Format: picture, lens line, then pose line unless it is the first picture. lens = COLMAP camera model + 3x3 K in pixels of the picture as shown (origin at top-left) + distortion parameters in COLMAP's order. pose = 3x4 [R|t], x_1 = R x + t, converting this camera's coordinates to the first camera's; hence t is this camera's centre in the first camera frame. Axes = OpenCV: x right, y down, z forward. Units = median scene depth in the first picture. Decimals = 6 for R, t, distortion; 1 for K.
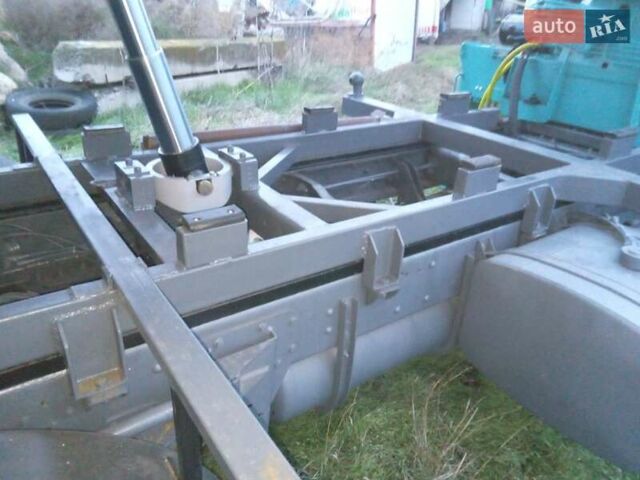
lens RADIAL K [[497.0, 0, 319.7], [0, 497.0, 244.6], [0, 0, 1]] dist [0.054946, -0.080210]
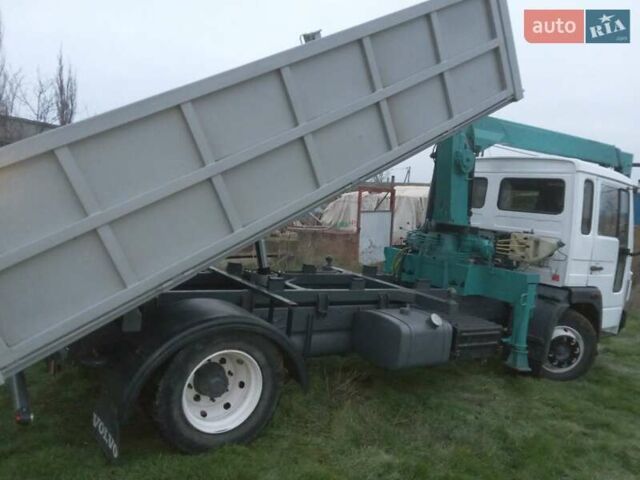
lens RADIAL K [[497.0, 0, 319.7], [0, 497.0, 244.6], [0, 0, 1]] dist [0.054946, -0.080210]
pose [[0.997974, 0.060523, -0.019601, 0.026005], [-0.063461, 0.925473, -0.373459, 0.154259], [-0.004463, 0.373947, 0.927439, -0.373518]]
